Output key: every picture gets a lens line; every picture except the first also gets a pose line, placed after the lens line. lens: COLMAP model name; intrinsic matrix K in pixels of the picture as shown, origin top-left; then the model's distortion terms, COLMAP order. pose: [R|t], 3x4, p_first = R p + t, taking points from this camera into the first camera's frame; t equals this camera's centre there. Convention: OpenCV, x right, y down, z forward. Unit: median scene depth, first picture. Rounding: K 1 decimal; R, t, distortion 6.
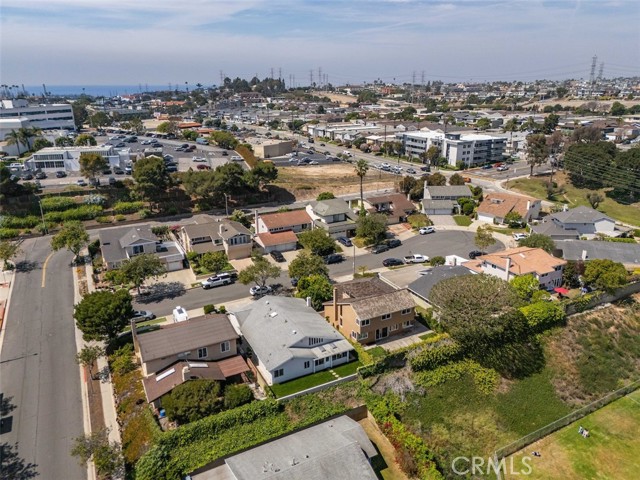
lens RADIAL K [[469.3, 0, 322.2], [0, 469.3, 235.8], [0, 0, 1]] dist [0.083409, -0.078417]
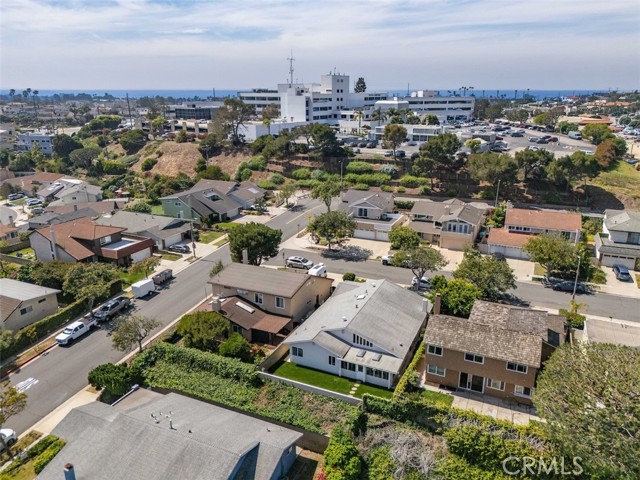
lens RADIAL K [[469.3, 0, 322.2], [0, 469.3, 235.8], [0, 0, 1]] dist [0.083409, -0.078417]
pose [[0.620084, 0.234838, -0.748564, 0.275814], [-0.247479, 0.963983, 0.097417, 0.001328], [0.744480, 0.124848, 0.655868, 0.252487]]
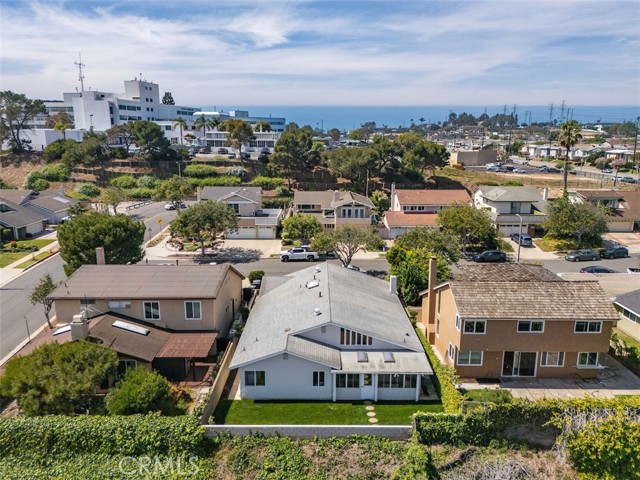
lens RADIAL K [[469.3, 0, 322.2], [0, 469.3, 235.8], [0, 0, 1]] dist [0.083409, -0.078417]
pose [[0.889756, 0.107935, -0.443490, 0.092951], [-0.152883, 0.985987, -0.066756, 0.091069], [0.430070, 0.127198, 0.893790, 0.312541]]
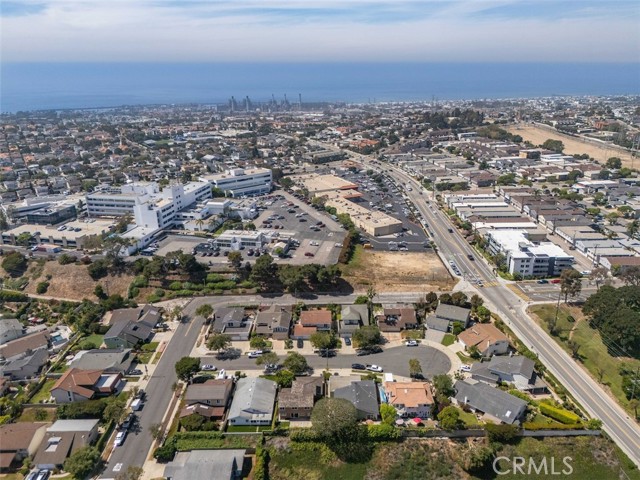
lens RADIAL K [[469.3, 0, 322.2], [0, 469.3, 235.8], [0, 0, 1]] dist [0.083409, -0.078417]
pose [[0.883693, 0.145740, -0.444799, 0.624830], [-0.136795, 0.989215, 0.052346, -0.406941], [0.447631, 0.014589, 0.894099, -0.450601]]
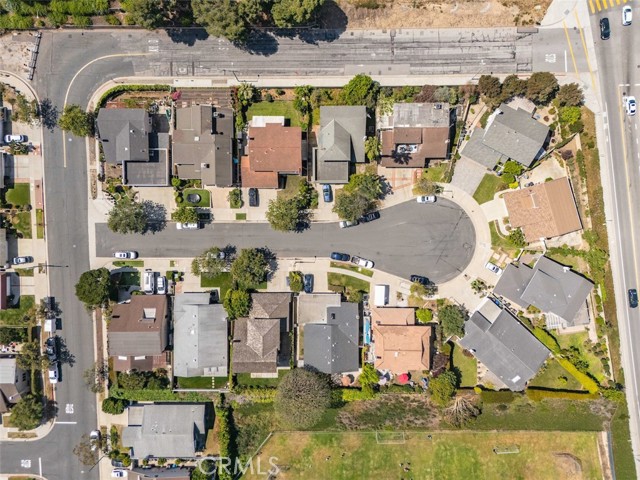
lens RADIAL K [[469.3, 0, 322.2], [0, 469.3, 235.8], [0, 0, 1]] dist [0.083409, -0.078417]
pose [[0.886976, 0.461804, 0.003161, 0.077587], [-0.136977, 0.256539, 0.956778, -0.922431], [0.441033, -0.849073, 0.290801, 0.629065]]
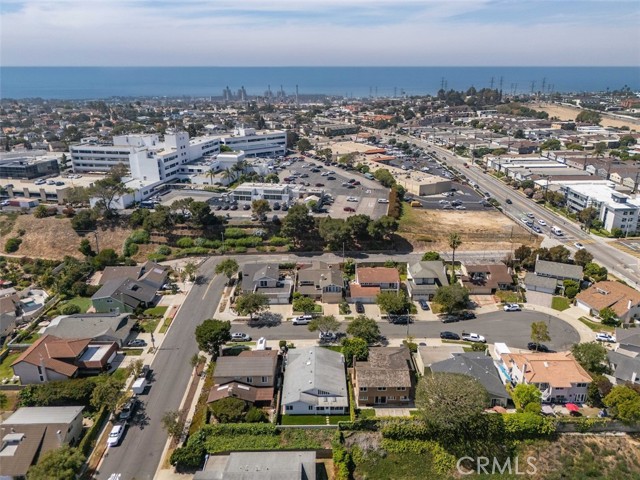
lens RADIAL K [[469.3, 0, 322.2], [0, 469.3, 235.8], [0, 0, 1]] dist [0.083409, -0.078417]
pose [[0.891545, 0.146884, -0.428454, 0.299702], [-0.140735, 0.988969, 0.046194, -0.174227], [0.430513, 0.019114, 0.902382, -0.160345]]
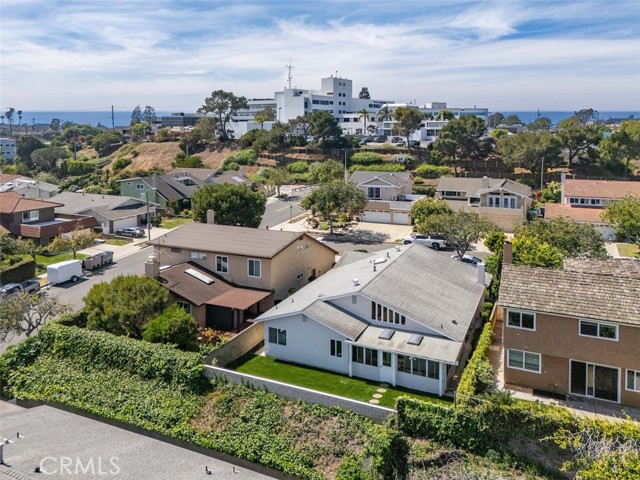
lens RADIAL K [[502.7, 0, 321.5], [0, 502.7, 162.0], [0, 0, 1]] dist [0.045325, -0.012052]
pose [[0.617358, 0.057266, -0.784595, 0.182096], [-0.248444, 0.960497, -0.125382, 0.093467], [0.746422, 0.272333, 0.607198, 0.363997]]
